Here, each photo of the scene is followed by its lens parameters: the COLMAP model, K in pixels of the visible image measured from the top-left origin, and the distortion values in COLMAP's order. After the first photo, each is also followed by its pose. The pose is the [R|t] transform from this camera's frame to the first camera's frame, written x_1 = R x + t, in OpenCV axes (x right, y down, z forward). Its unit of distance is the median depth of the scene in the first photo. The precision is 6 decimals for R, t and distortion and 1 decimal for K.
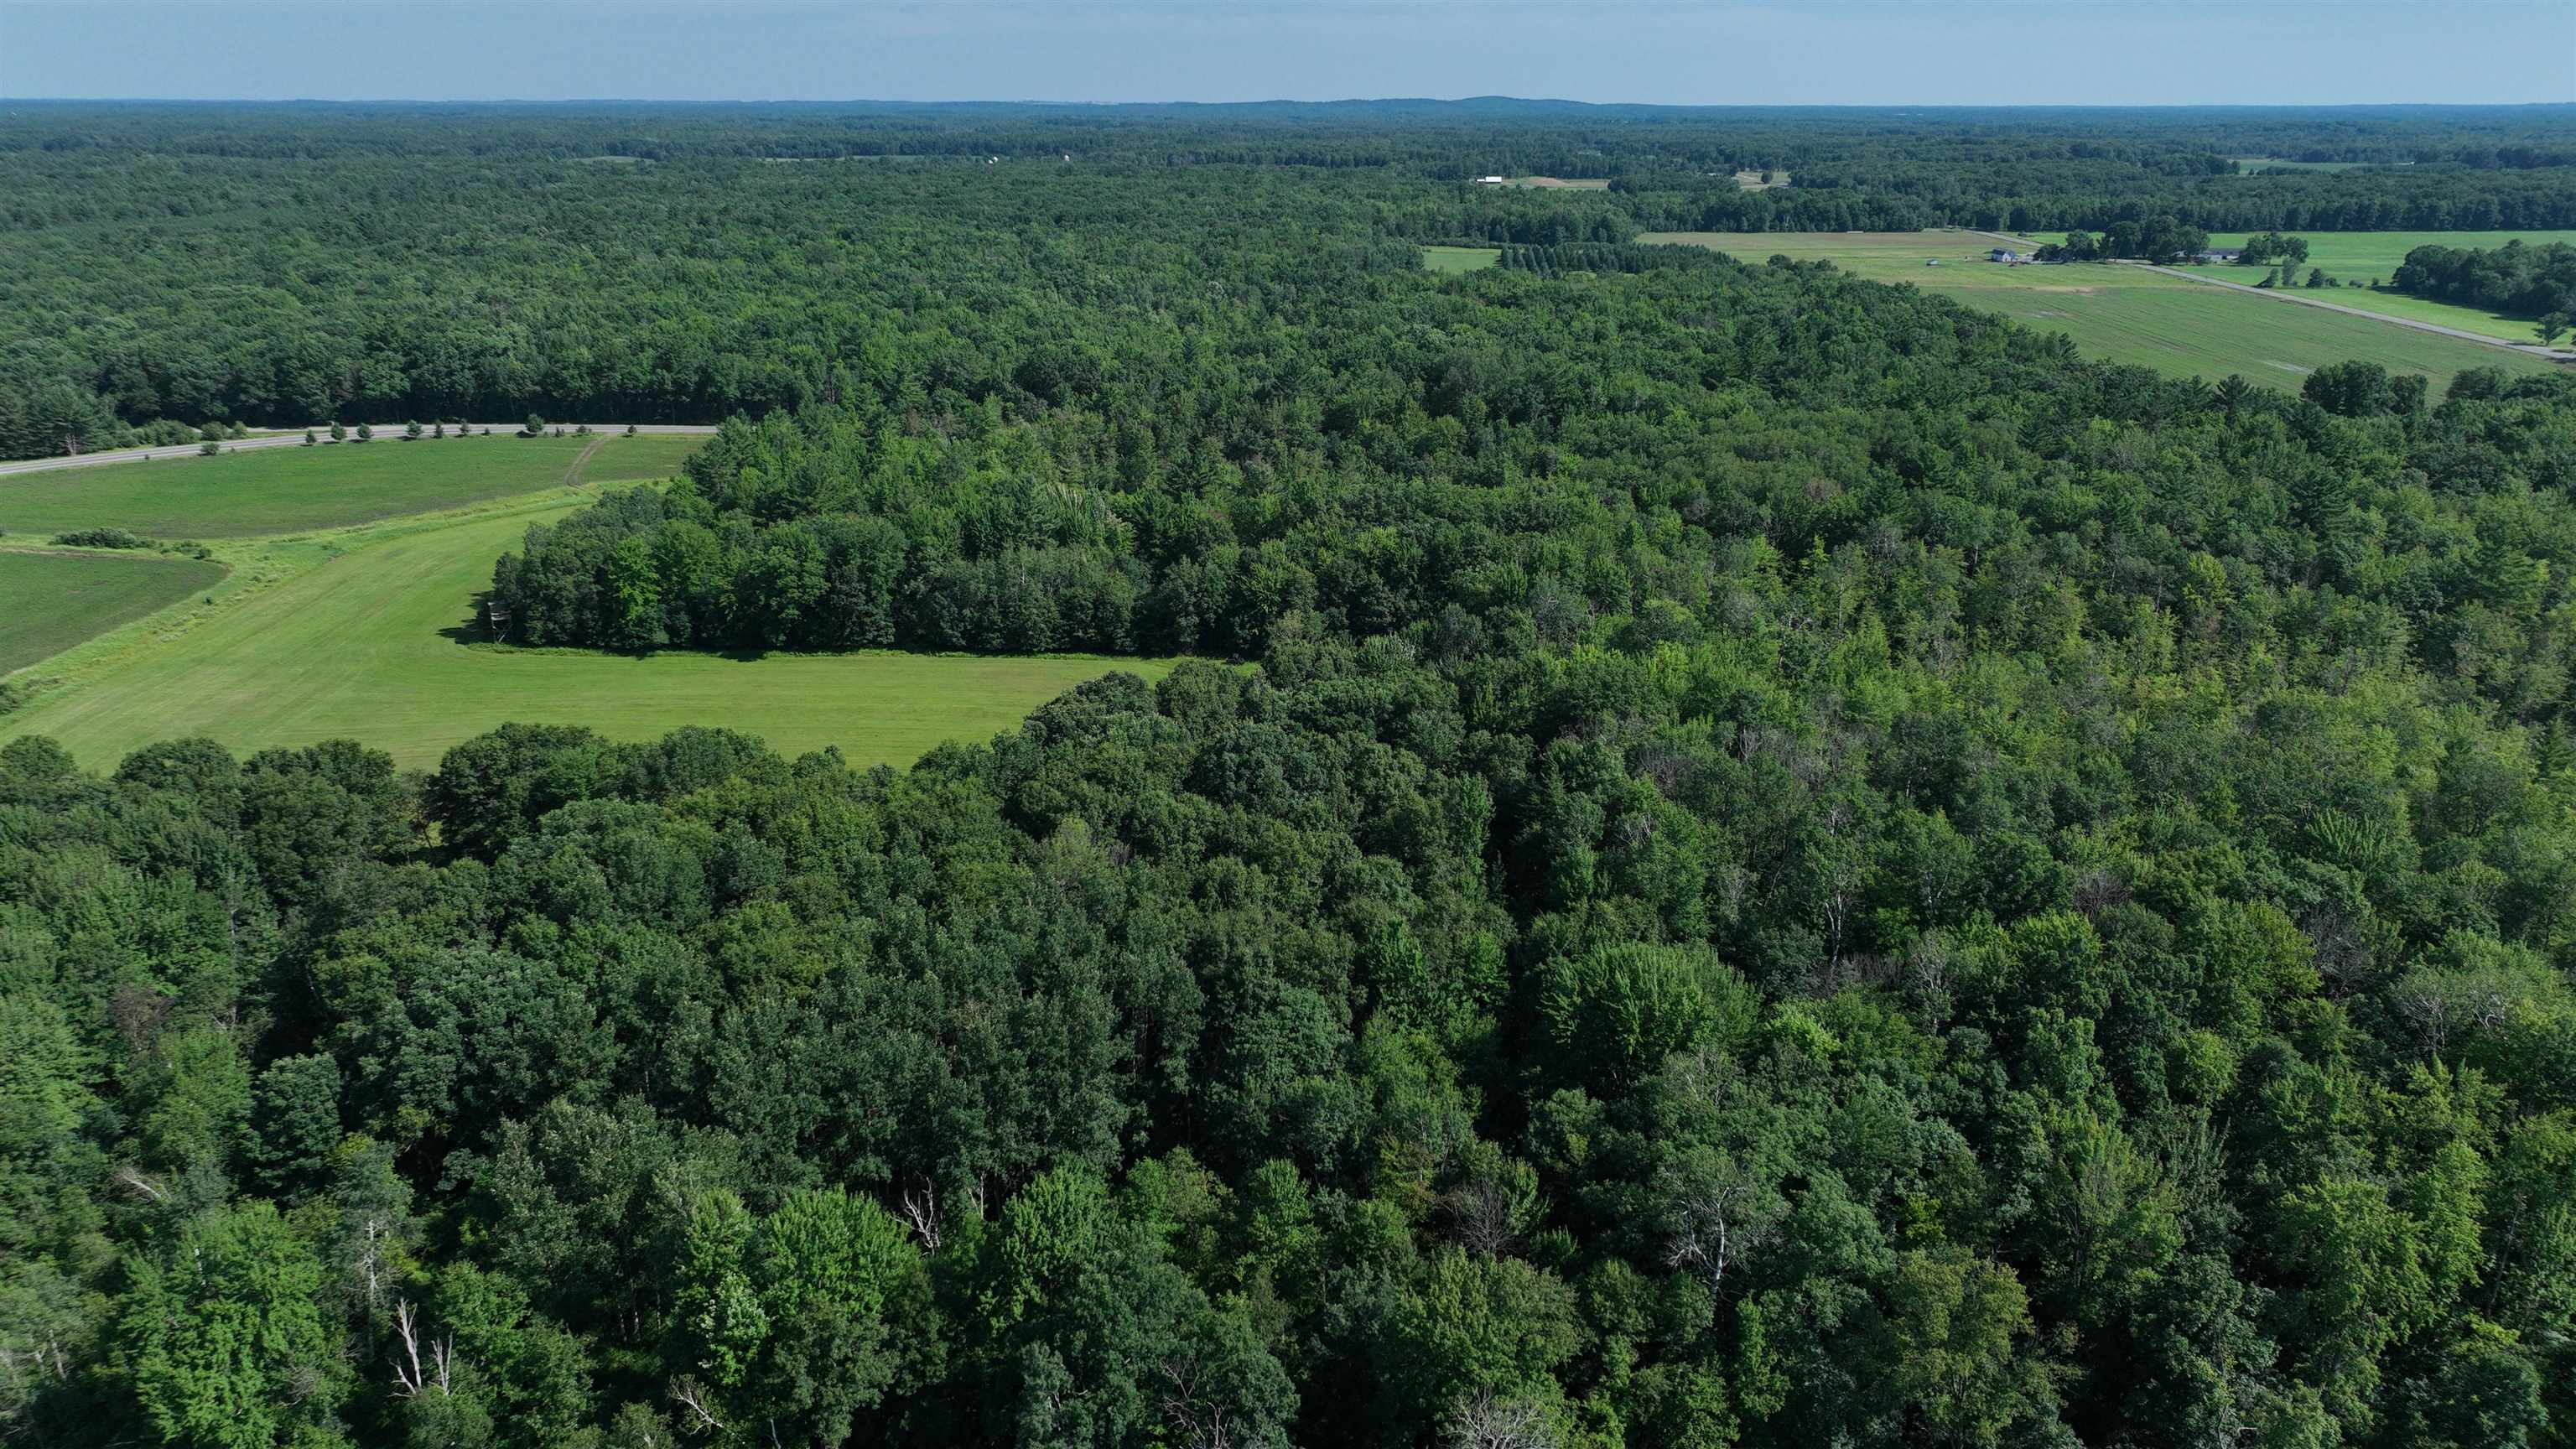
lens RADIAL K [[1798.8, 0, 1279.8], [0, 1798.8, 741.5], [0, 0, 1]] dist [0.000322, 0.016342]
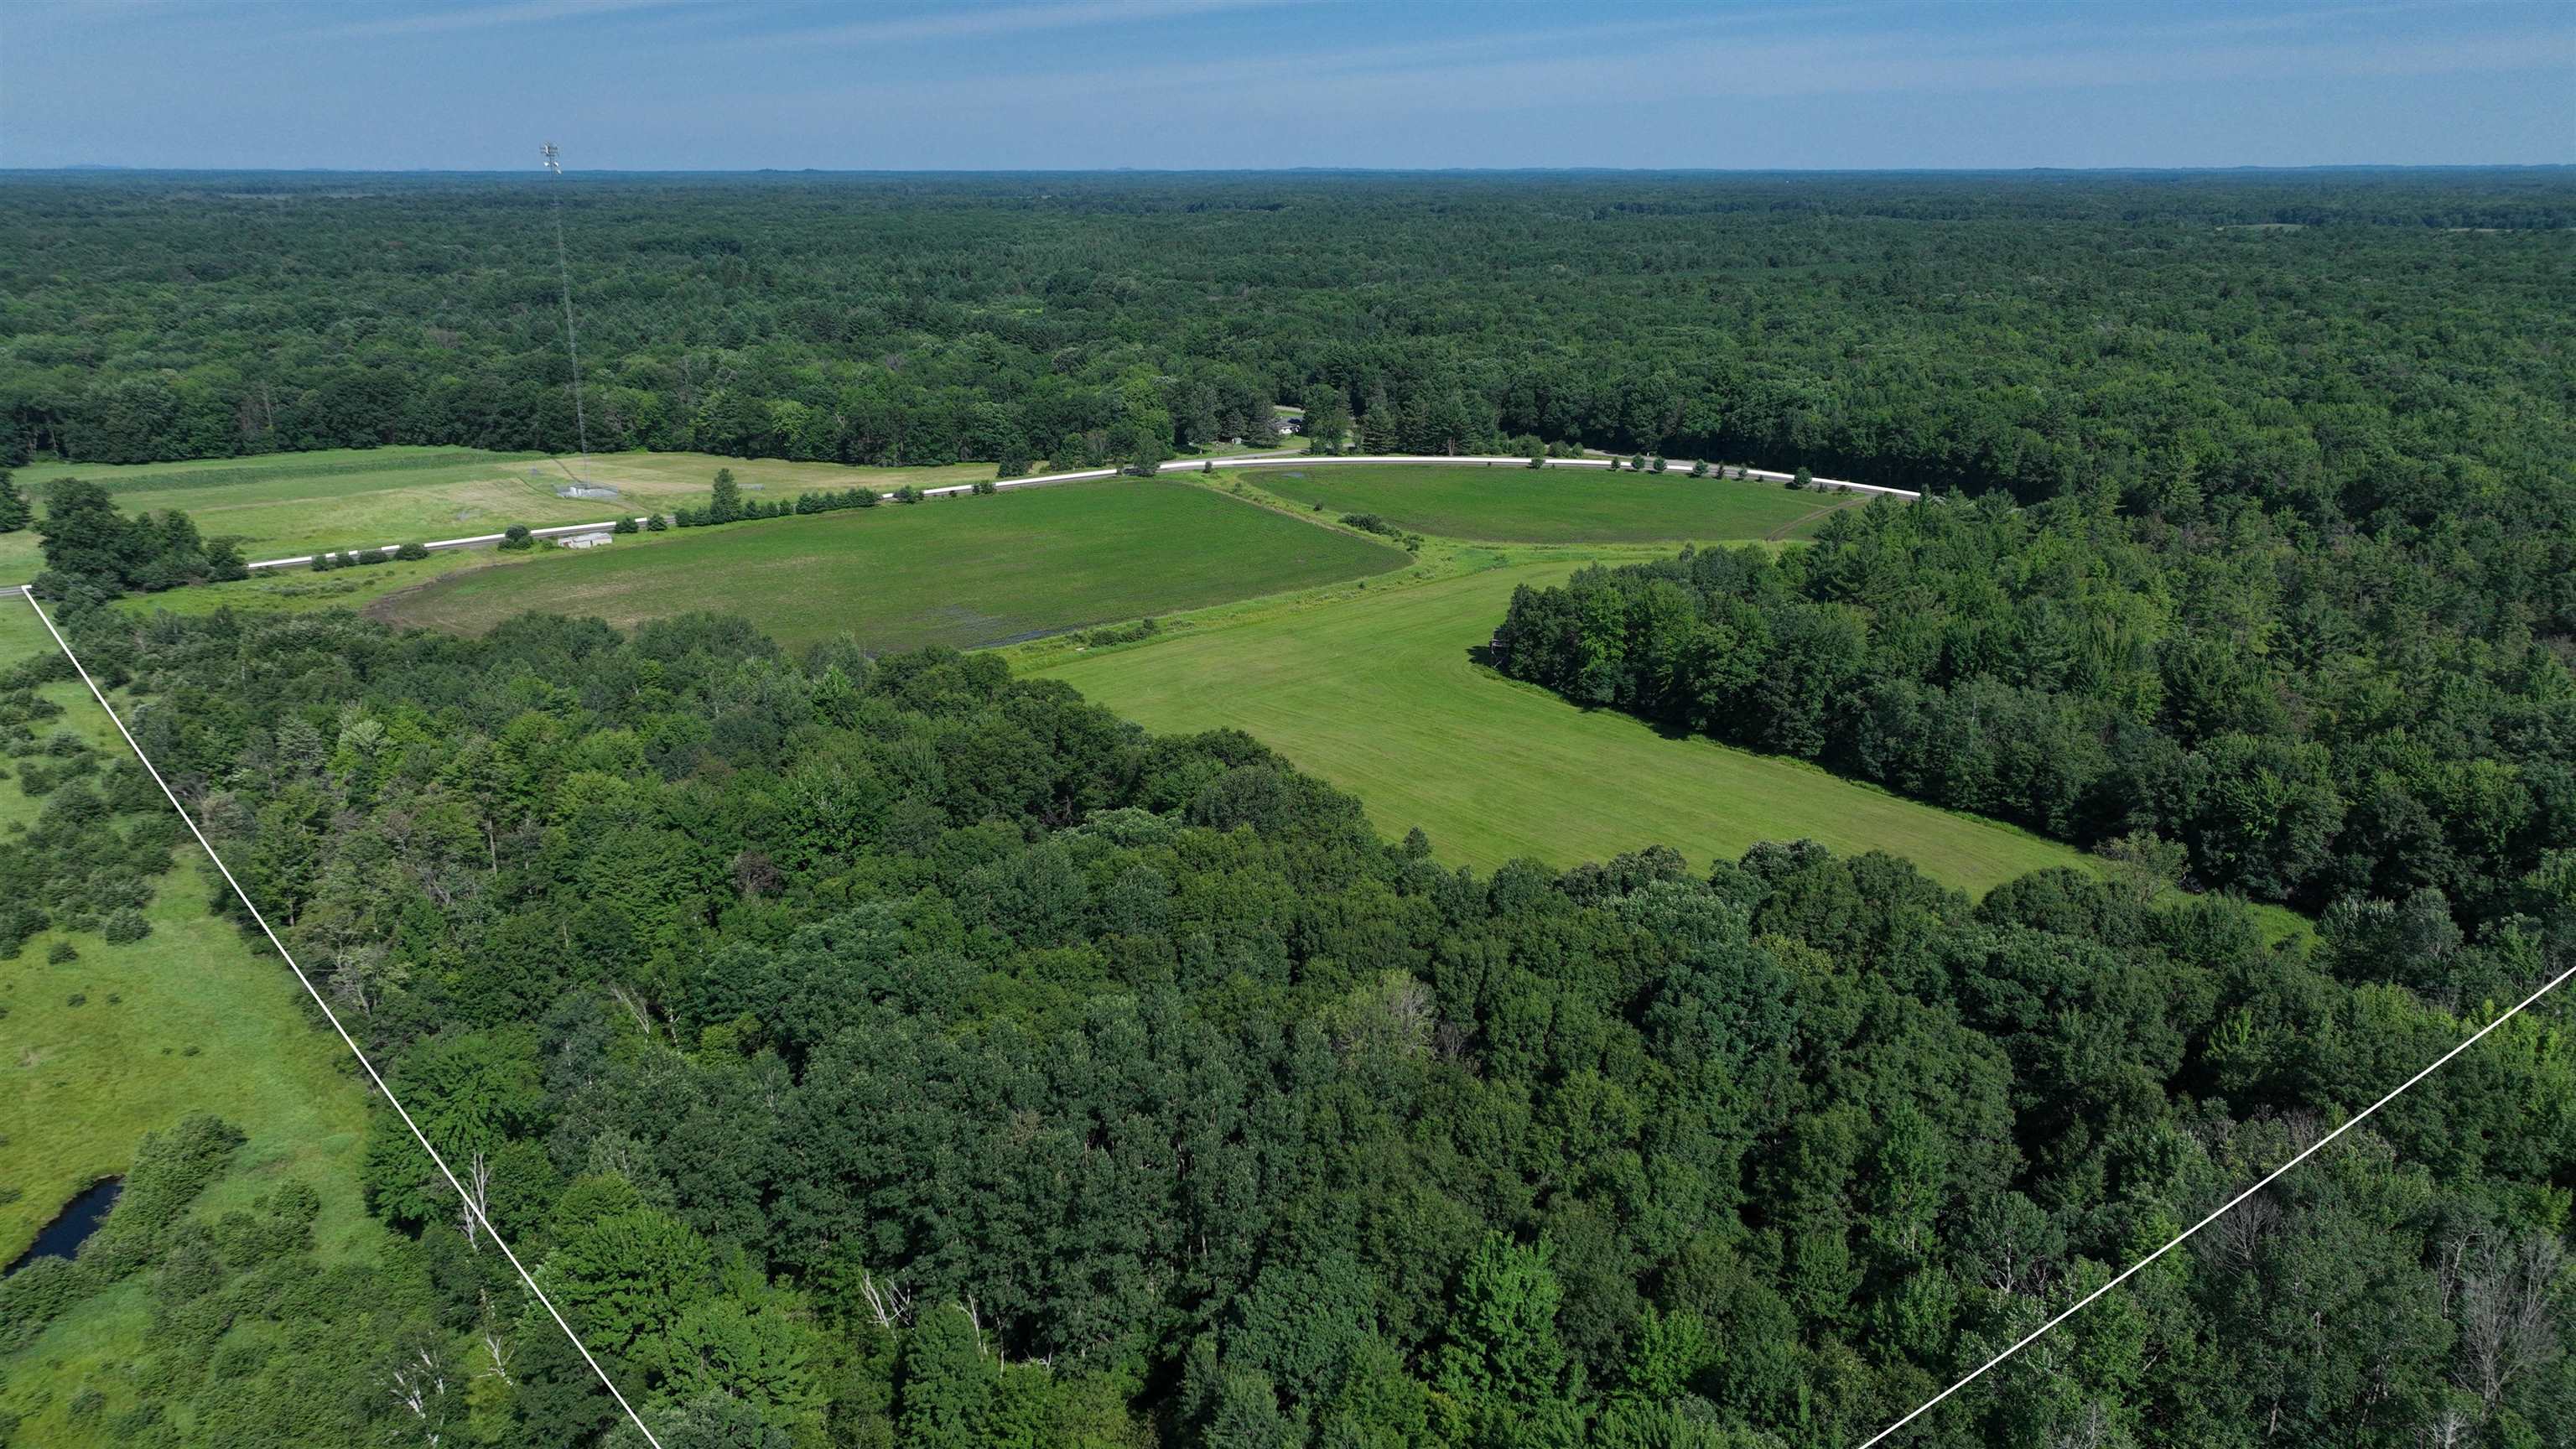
lens RADIAL K [[1798.8, 0, 1295.9], [0, 1798.8, 729.7], [0, 0, 1]] dist [0.000322, 0.016342]
pose [[0.657902, 0.223288, -0.719241, 0.157740], [-0.251572, 0.965335, 0.069570, -0.041514], [0.709843, 0.135170, 0.691268, 0.135904]]
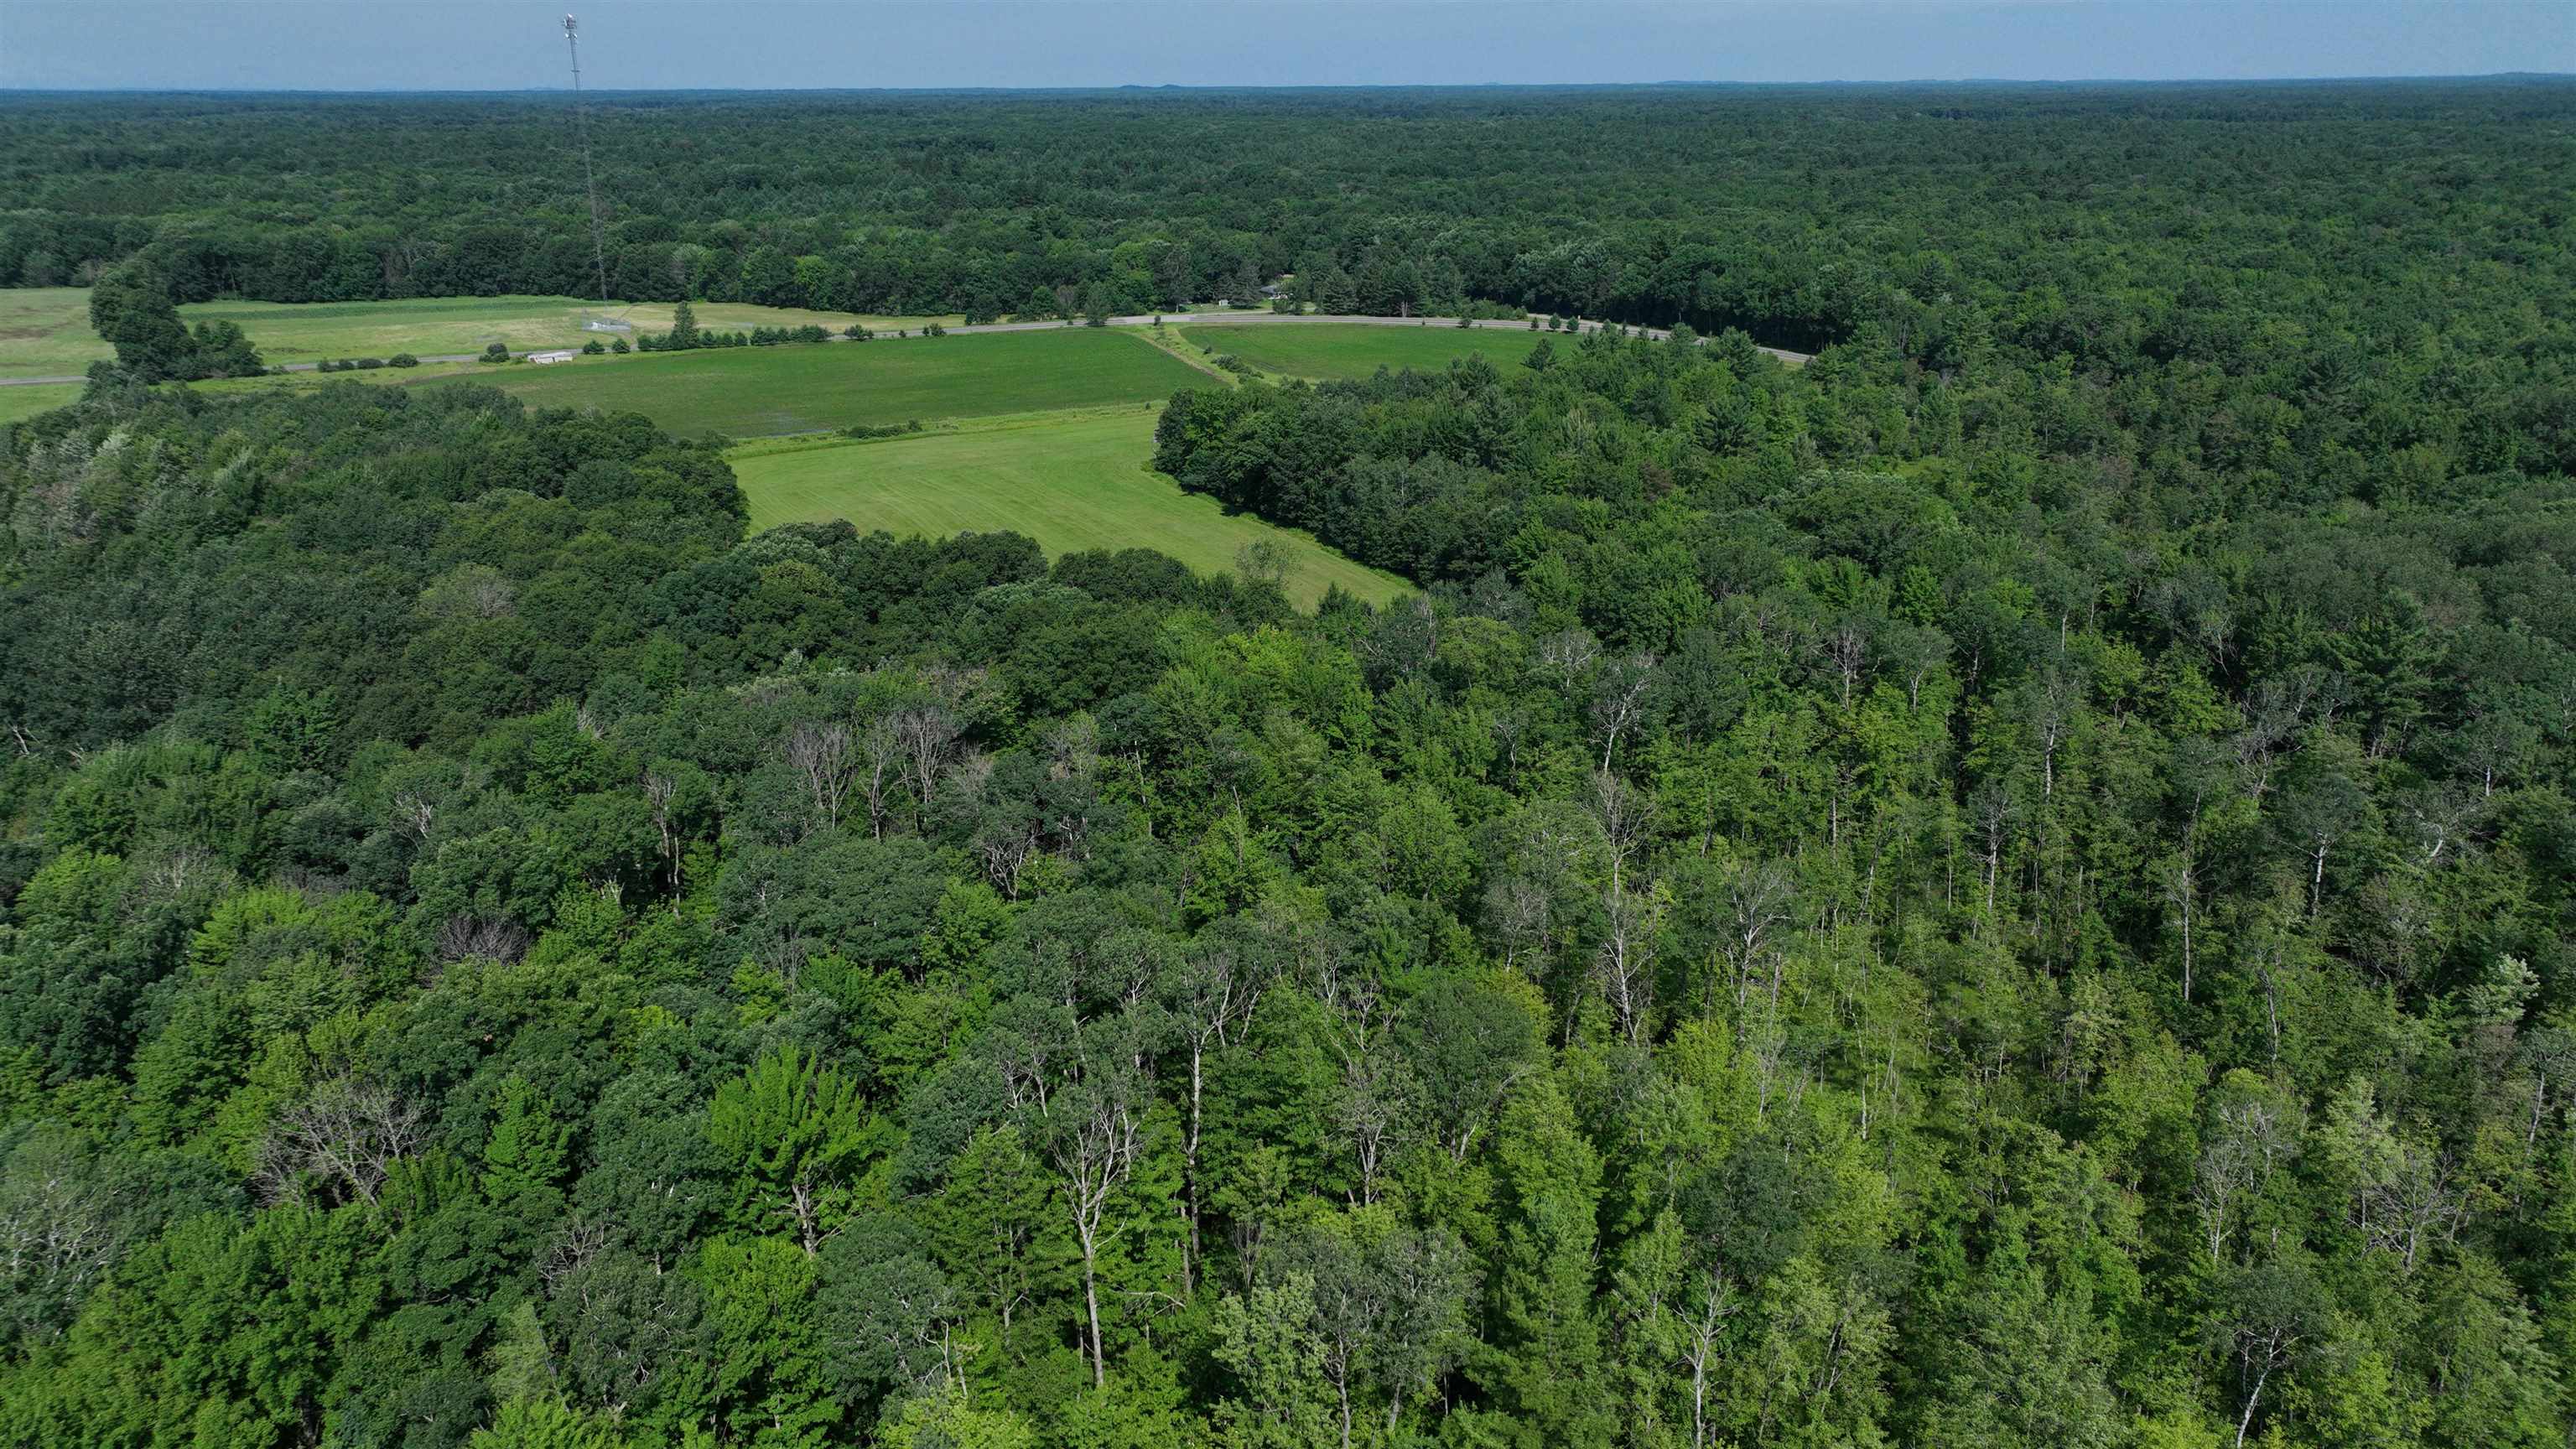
lens RADIAL K [[1802.5, 0, 1292.4], [0, 1802.5, 745.4], [0, 0, 1]] dist [0.003977, 0.012995]
pose [[0.498032, 0.294873, -0.815484, 0.395715], [-0.285511, 0.943734, 0.166880, -0.066485], [0.818809, 0.149718, 0.554199, 0.297320]]
